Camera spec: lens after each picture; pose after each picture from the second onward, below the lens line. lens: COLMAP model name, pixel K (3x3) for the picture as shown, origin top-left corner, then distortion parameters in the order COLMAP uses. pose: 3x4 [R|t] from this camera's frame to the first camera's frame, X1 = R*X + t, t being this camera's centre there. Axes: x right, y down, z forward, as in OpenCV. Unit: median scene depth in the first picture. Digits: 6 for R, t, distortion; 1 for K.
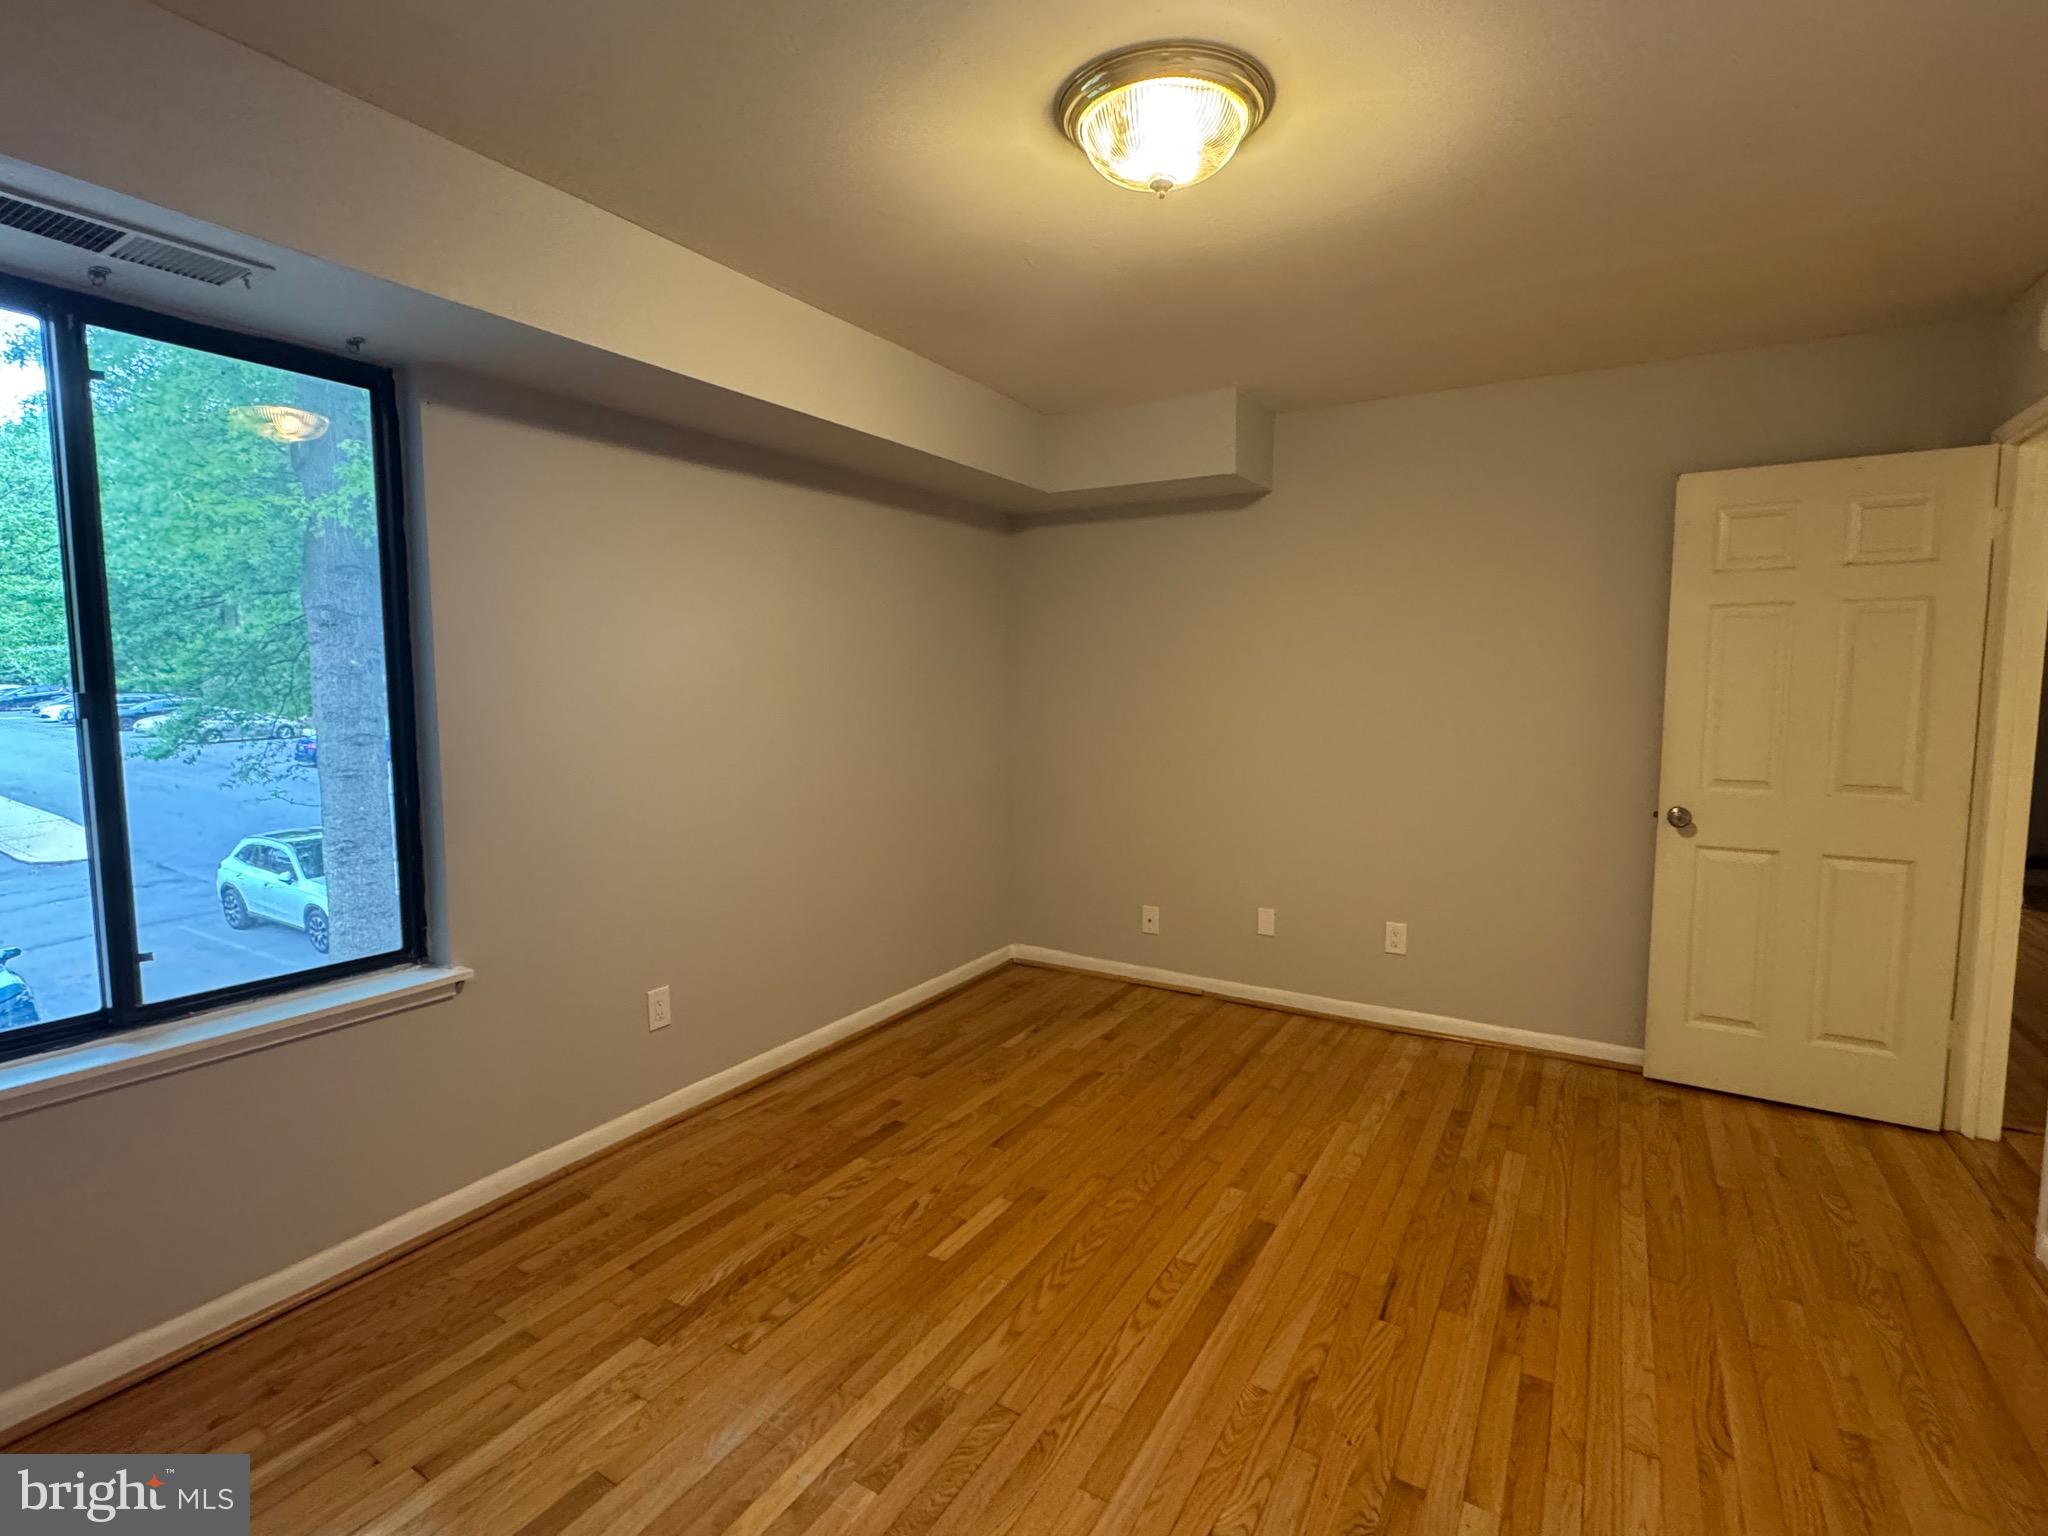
lens RADIAL K [[971.3, 0, 1019.1], [0, 971.3, 768.3], [0, 0, 1]] dist [-0.003357, 0.000556]
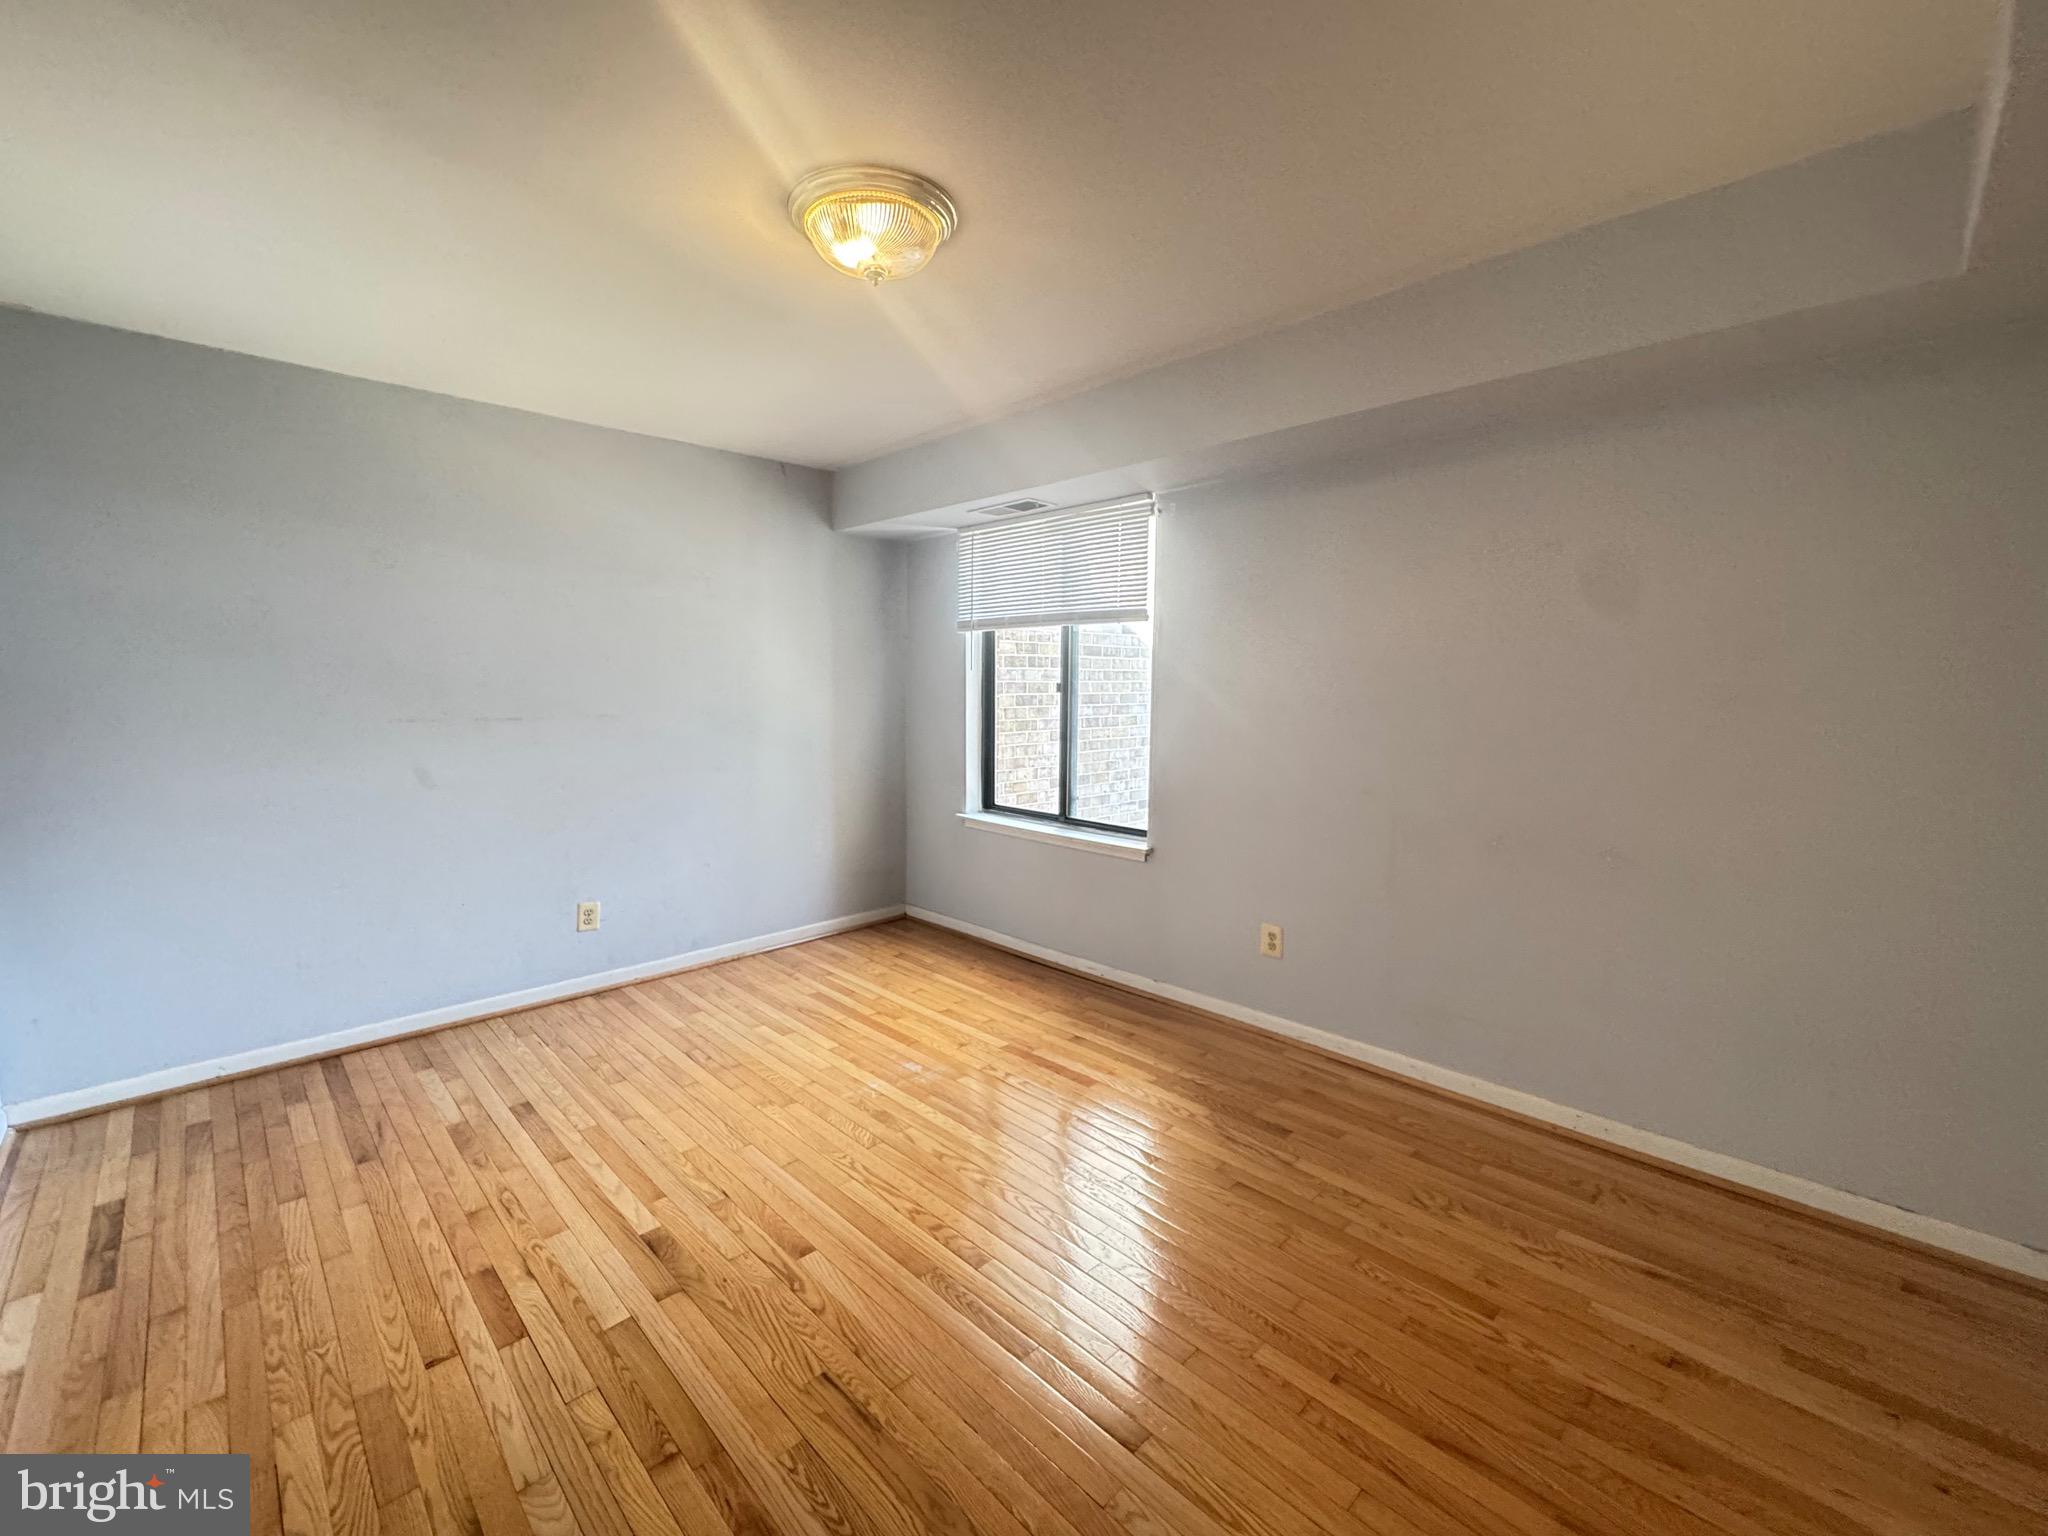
lens RADIAL K [[840.3, 0, 1023.9], [0, 840.3, 768.5], [0, 0, 1]] dist [-0.004746, 0.000827]
pose [[-0.243337, 0.098427, -0.964935, 0.937057], [-0.090135, 0.988238, 0.123534, -0.098666], [0.965745, 0.117035, -0.231604, 1.178692]]
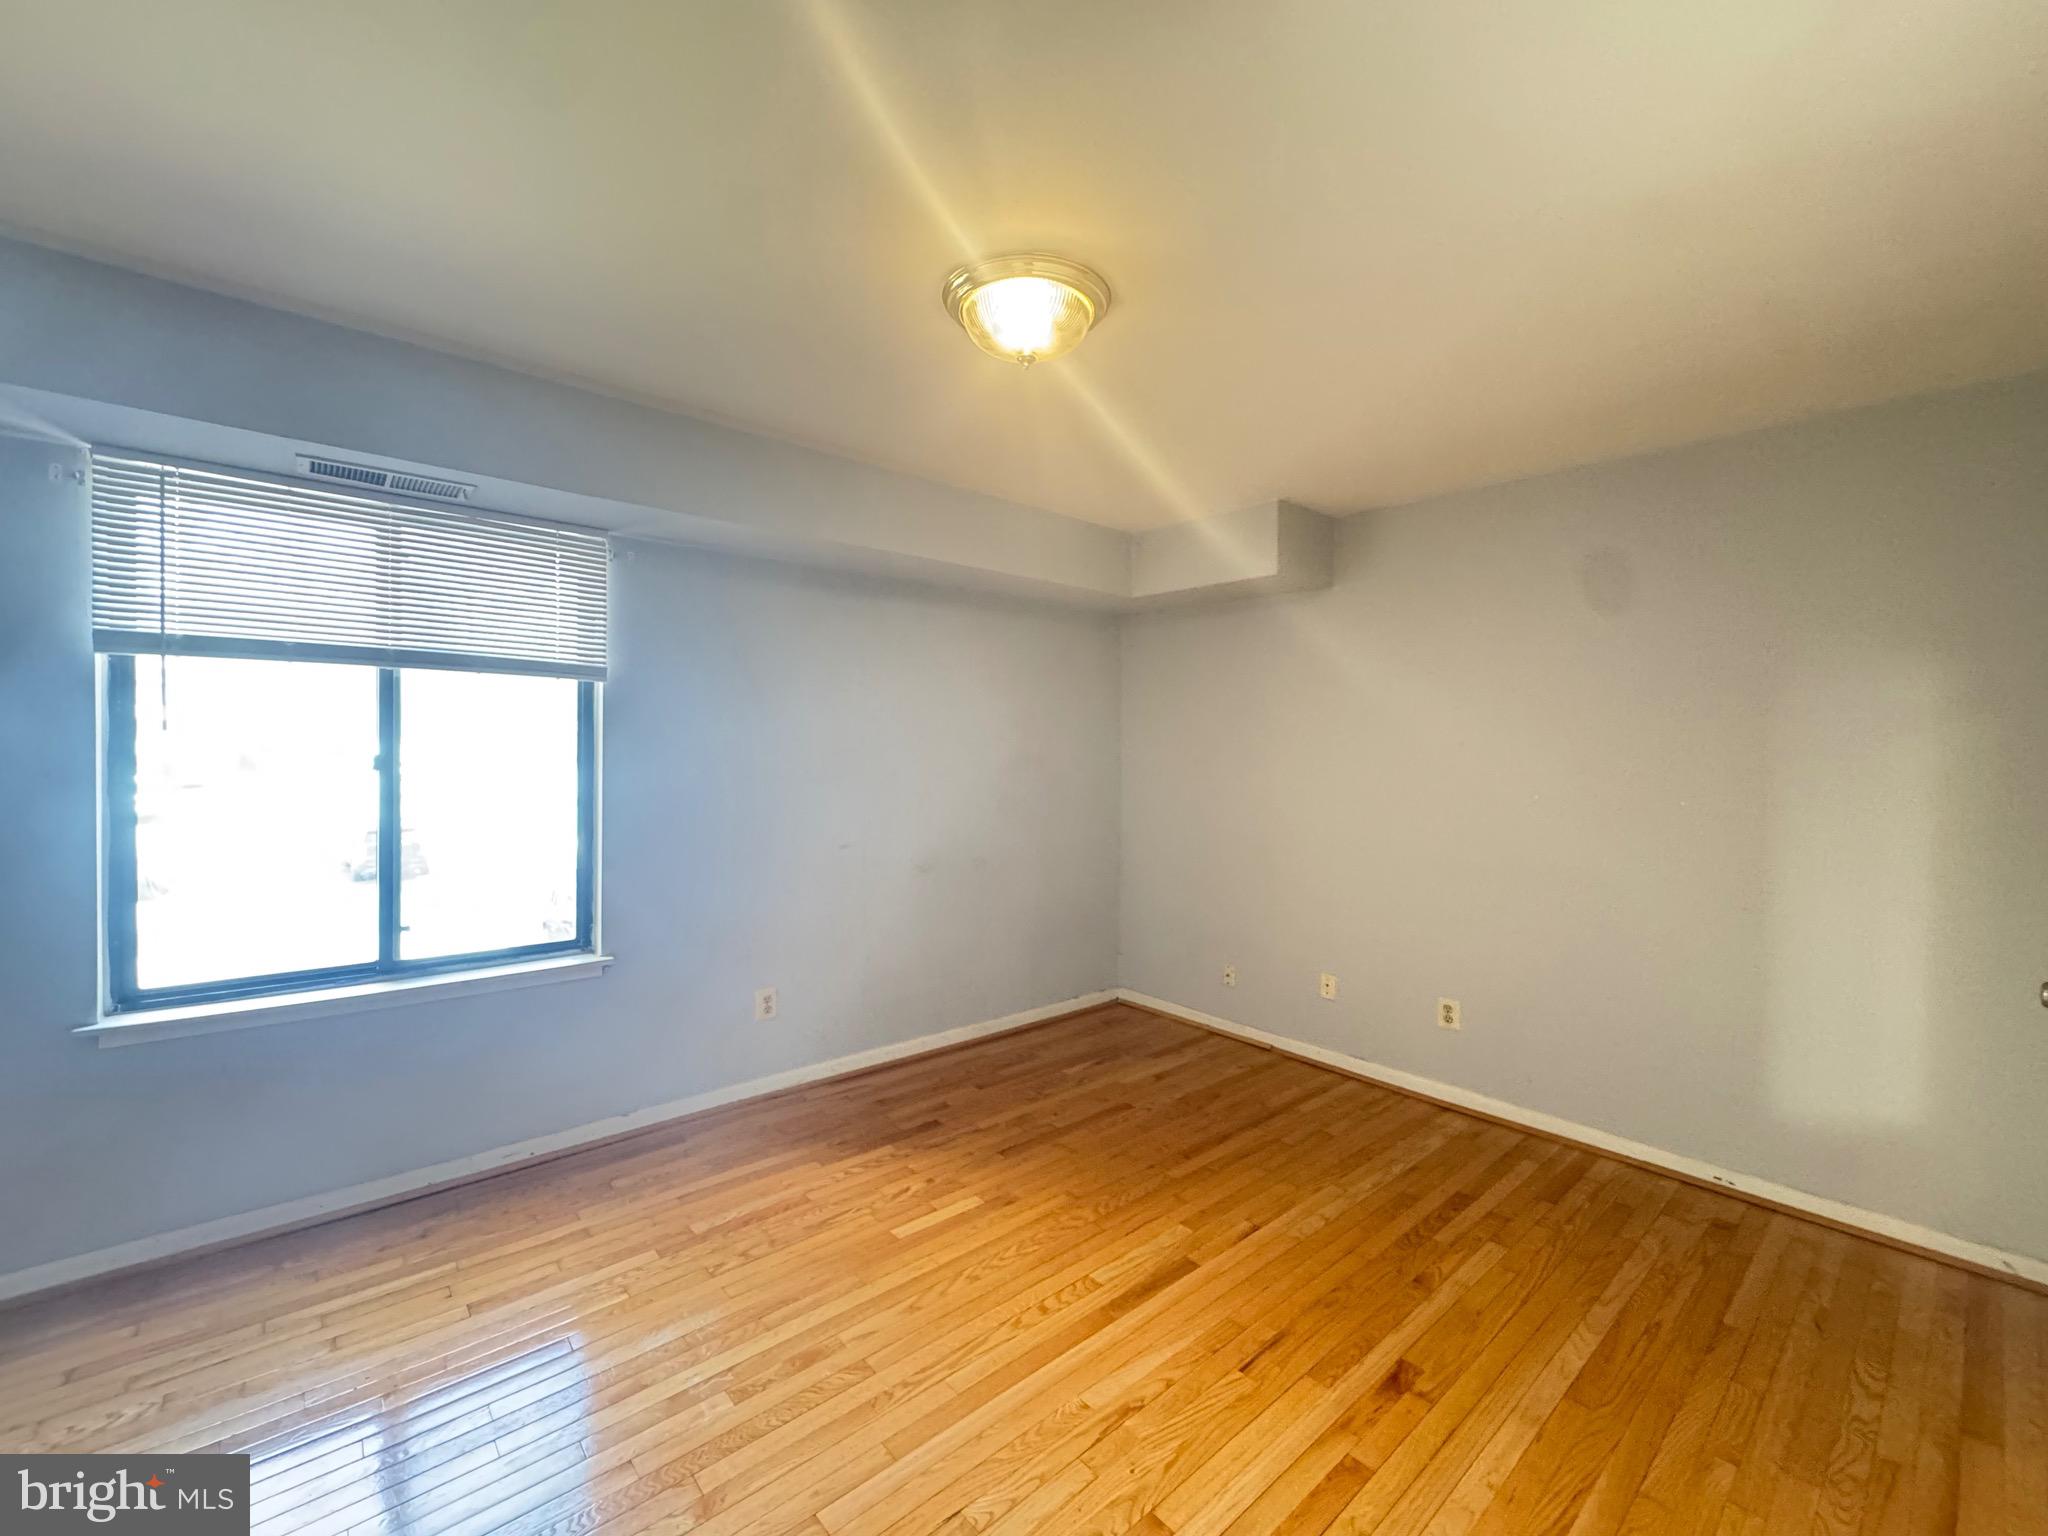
lens RADIAL K [[840.3, 0, 1023.8], [0, 840.3, 767.3], [0, 0, 1]] dist [-0.004746, 0.000827]
pose [[0.951792, 0.018727, -0.306172, 0.376722], [-0.040968, 0.996953, -0.066376, -0.009796], [0.303996, 0.075720, 0.949659, 0.019655]]
